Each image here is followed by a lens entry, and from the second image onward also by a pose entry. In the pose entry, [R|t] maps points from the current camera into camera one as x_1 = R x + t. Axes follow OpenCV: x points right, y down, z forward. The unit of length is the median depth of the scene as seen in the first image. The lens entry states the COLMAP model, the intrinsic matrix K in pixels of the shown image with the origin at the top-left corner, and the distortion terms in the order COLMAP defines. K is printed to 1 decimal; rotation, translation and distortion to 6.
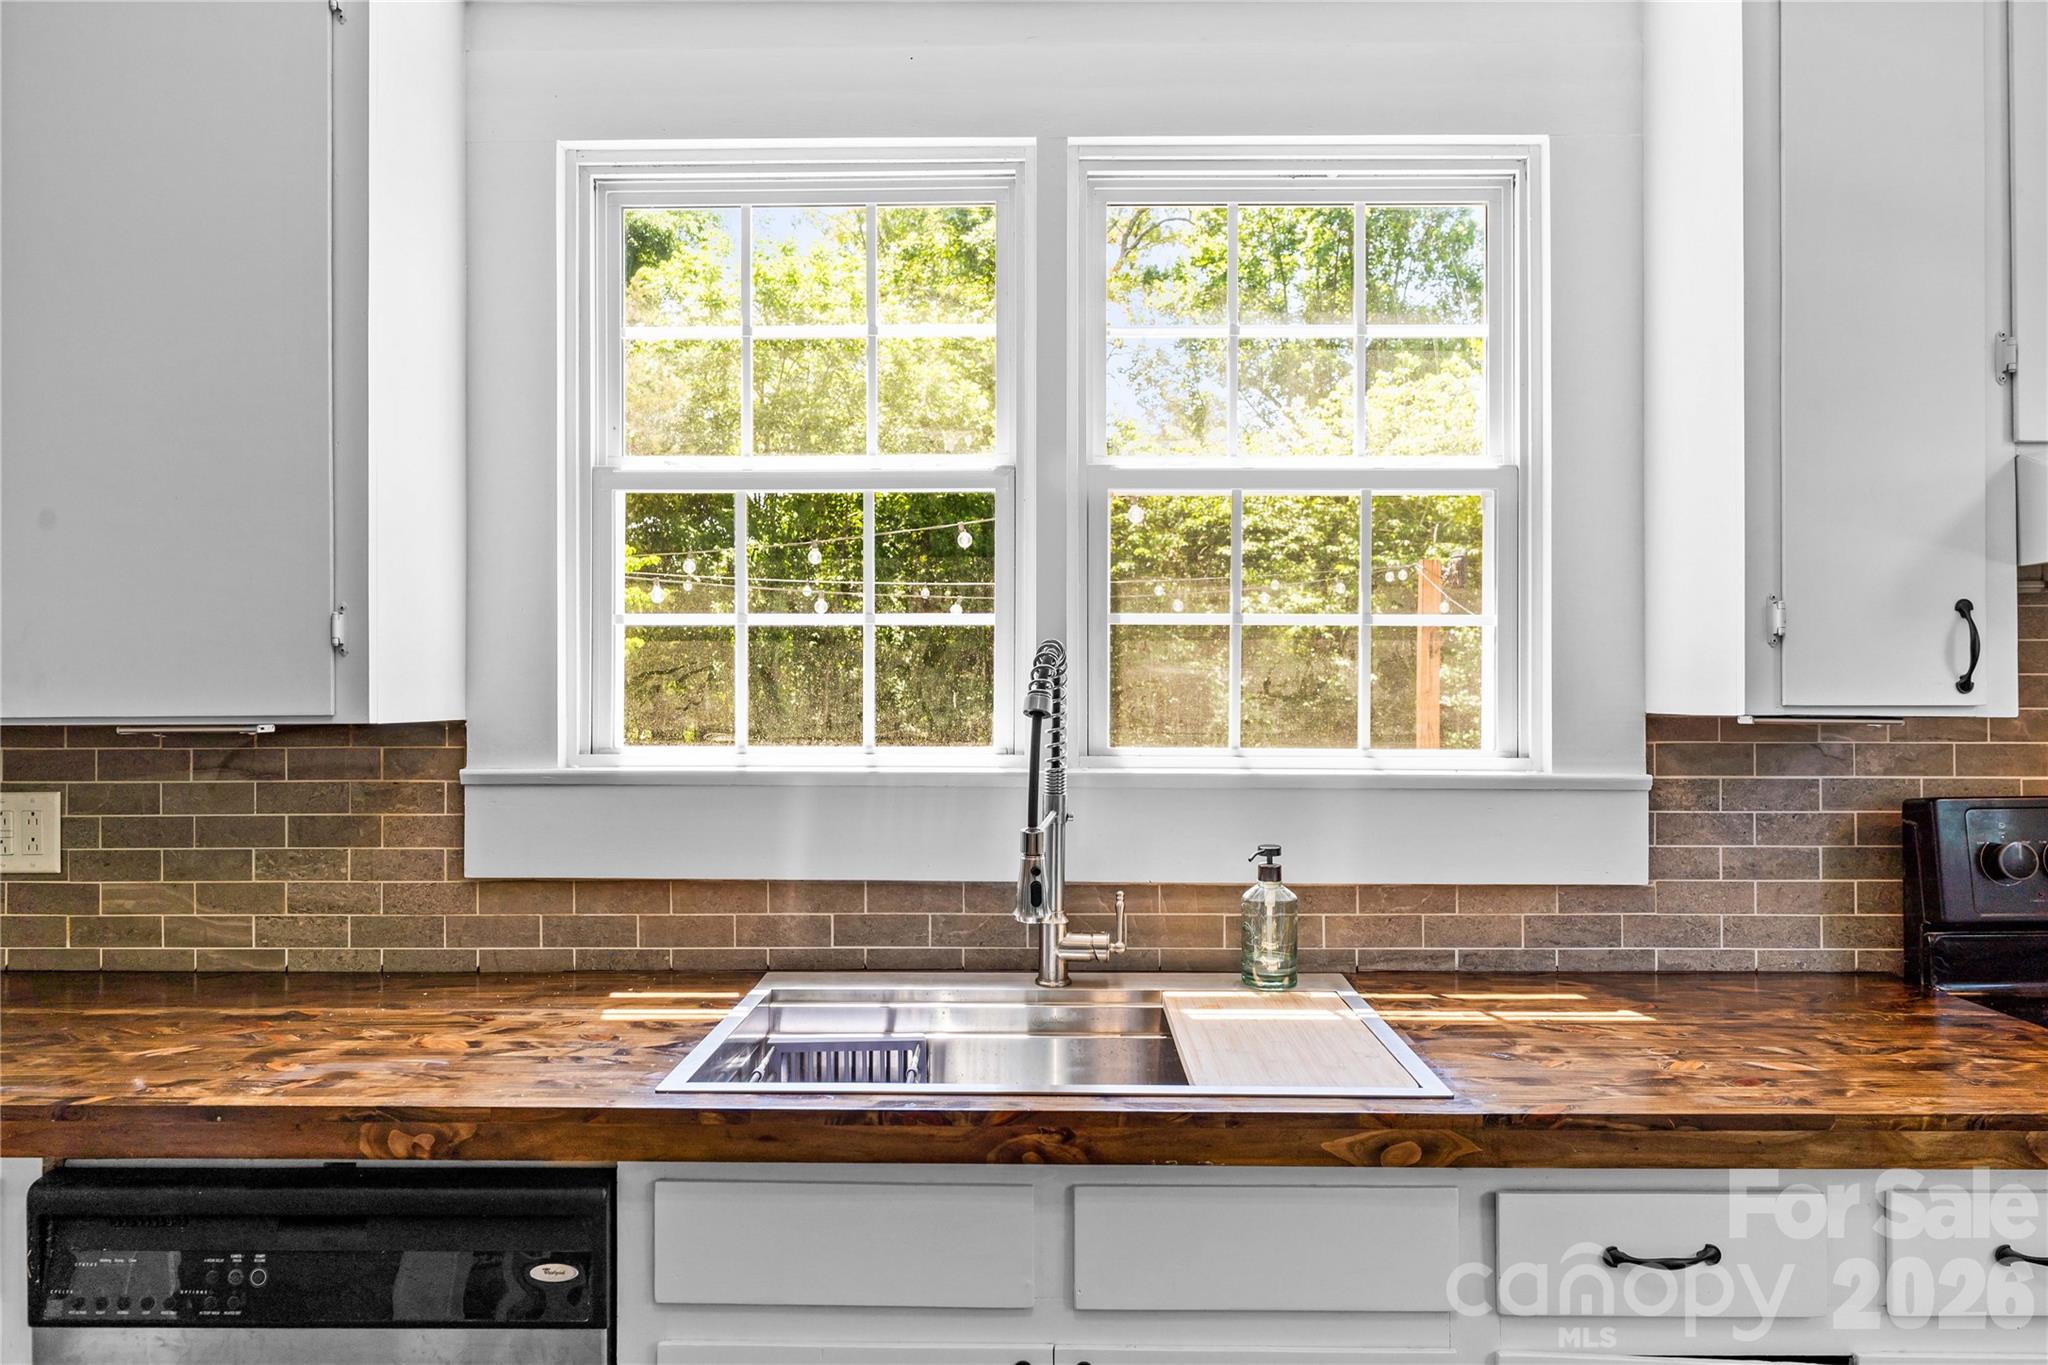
lens RADIAL K [[1343.6, 0, 1024.0], [0, 1343.6, 682.5], [0, 0, 1]] dist [0.002660, -0.000231]
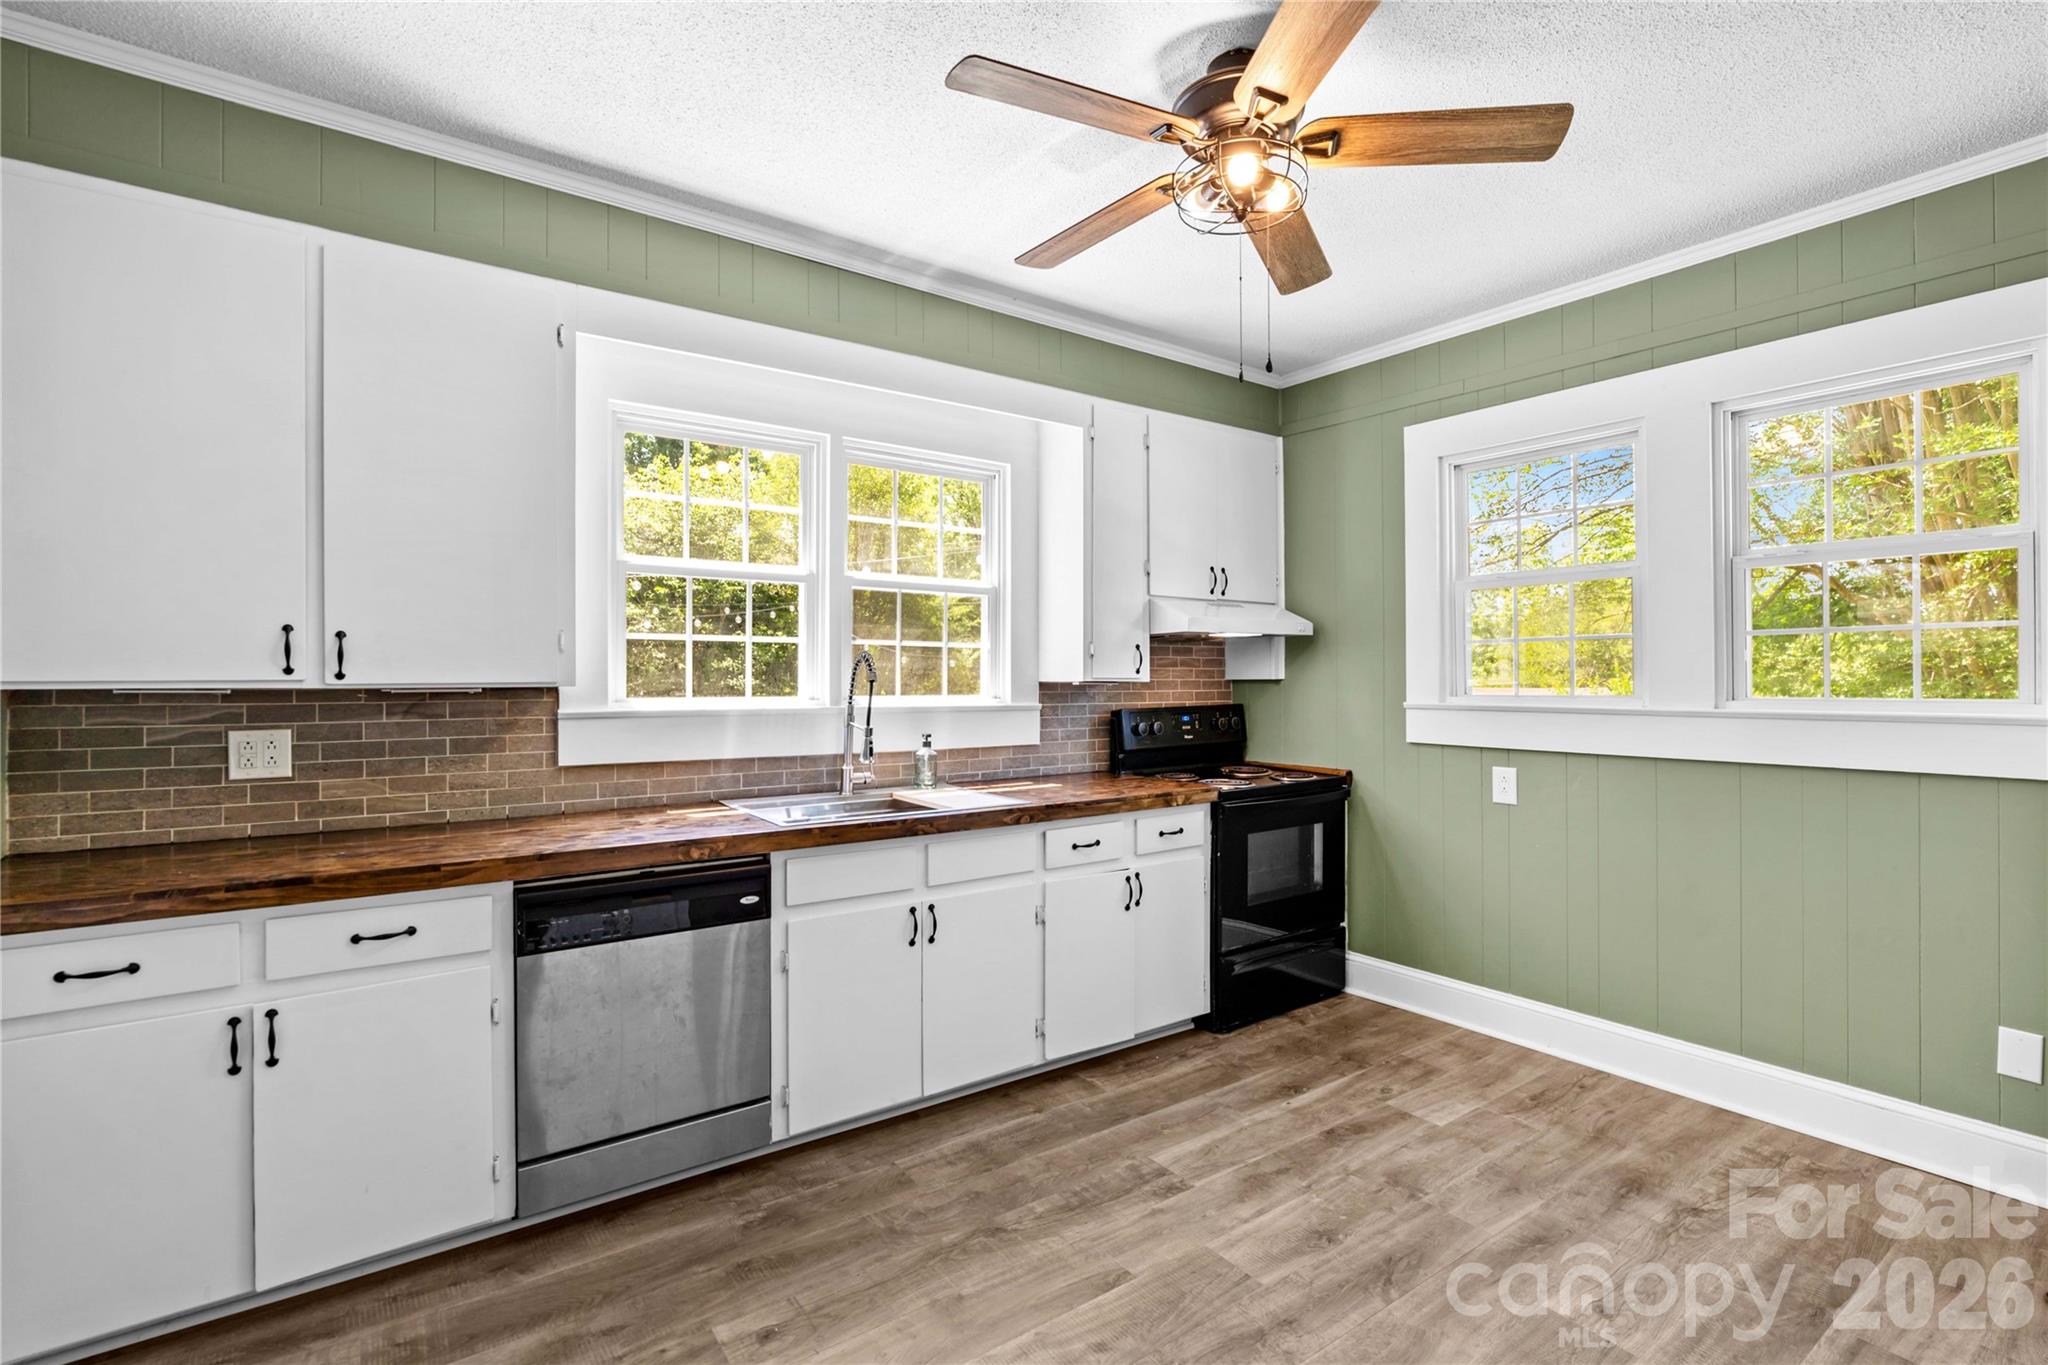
lens RADIAL K [[937.9, 0, 1018.7], [0, 937.9, 691.3], [0, 0, 1]] dist [-0.013223, 0.000666]
pose [[0.804000, -0.006866, 0.594590, -0.700474], [-0.005502, 0.999805, 0.018985, 0.006508], [-0.594604, -0.018535, 0.803805, -0.506971]]
